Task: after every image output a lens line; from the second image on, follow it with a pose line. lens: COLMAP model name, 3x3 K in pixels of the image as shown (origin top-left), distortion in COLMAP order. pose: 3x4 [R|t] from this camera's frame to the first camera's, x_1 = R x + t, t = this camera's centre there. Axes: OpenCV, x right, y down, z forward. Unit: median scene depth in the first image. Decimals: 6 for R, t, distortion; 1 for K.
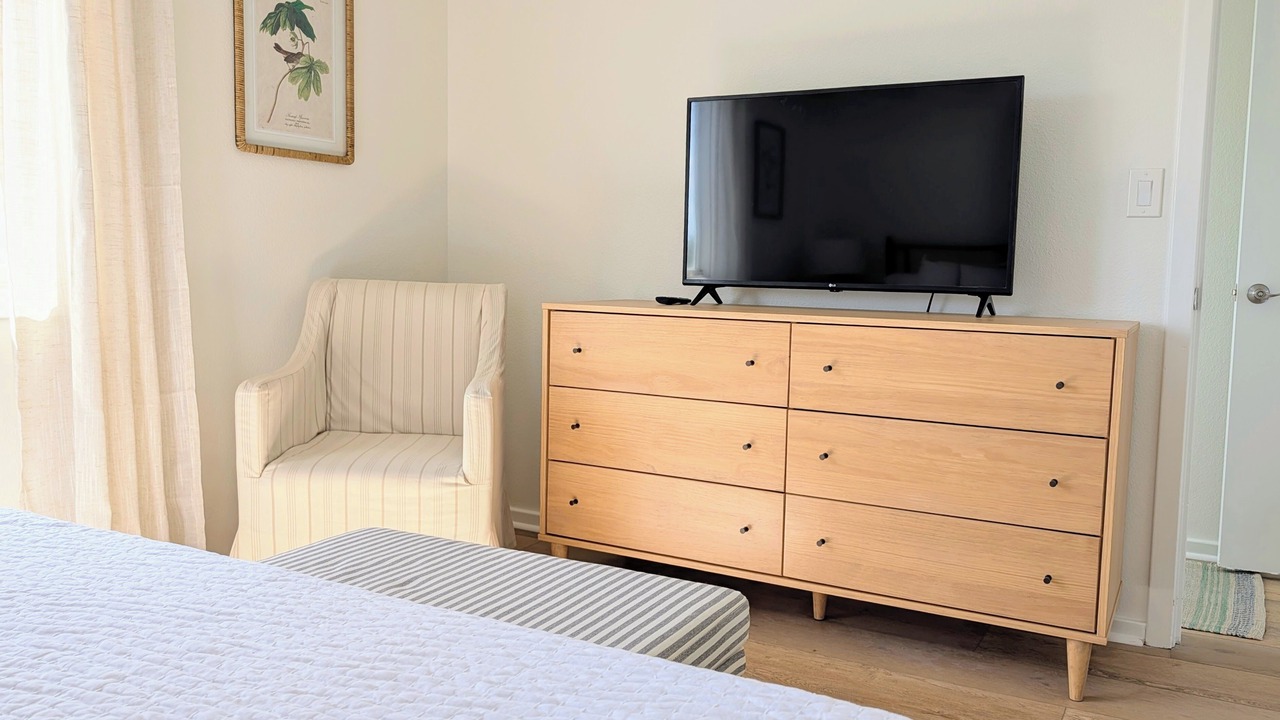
lens RADIAL K [[1023.6, 0, 636.1], [0, 1023.6, 338.6], [0, 0, 1]] dist [0.014499, -0.002509]
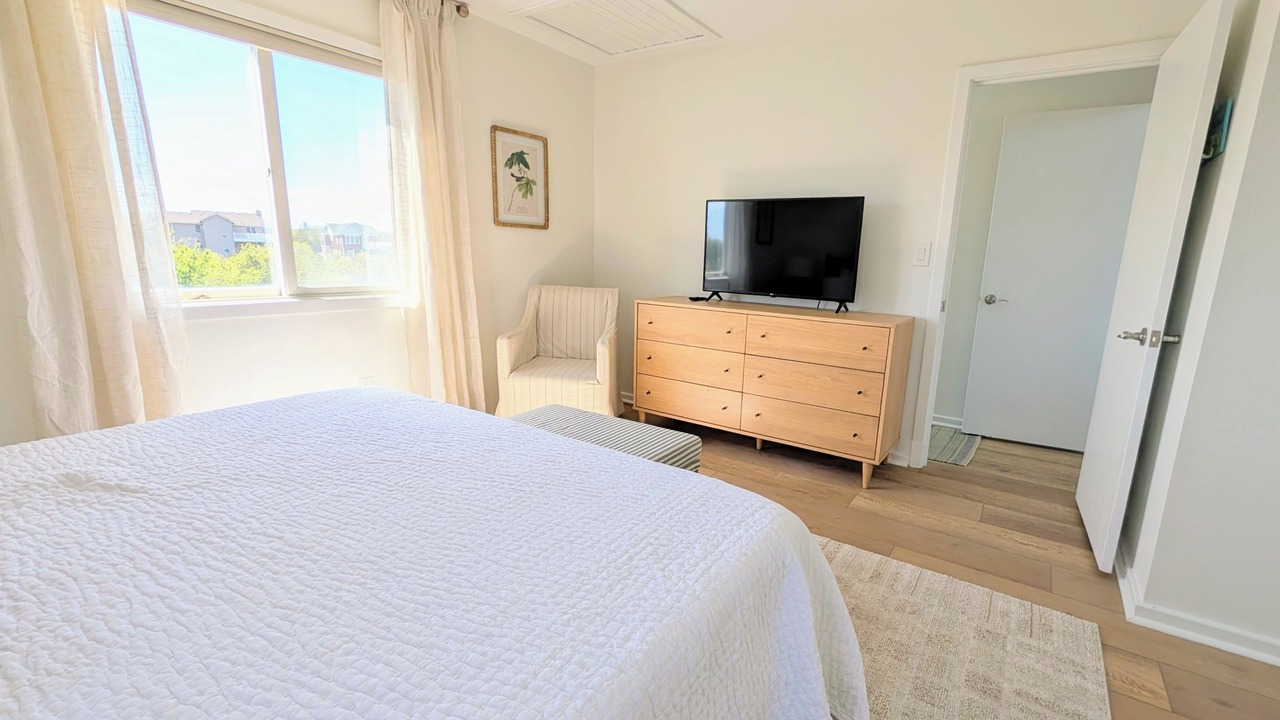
lens RADIAL K [[535.9, 0, 645.9], [0, 535.9, 363.4], [0, 0, 1]] dist [0.009369, -0.000332]
pose [[0.995024, 0.022346, -0.097093, 0.046339], [-0.011104, 0.993323, 0.114827, -0.034951], [0.099011, -0.113177, 0.988629, -0.125518]]
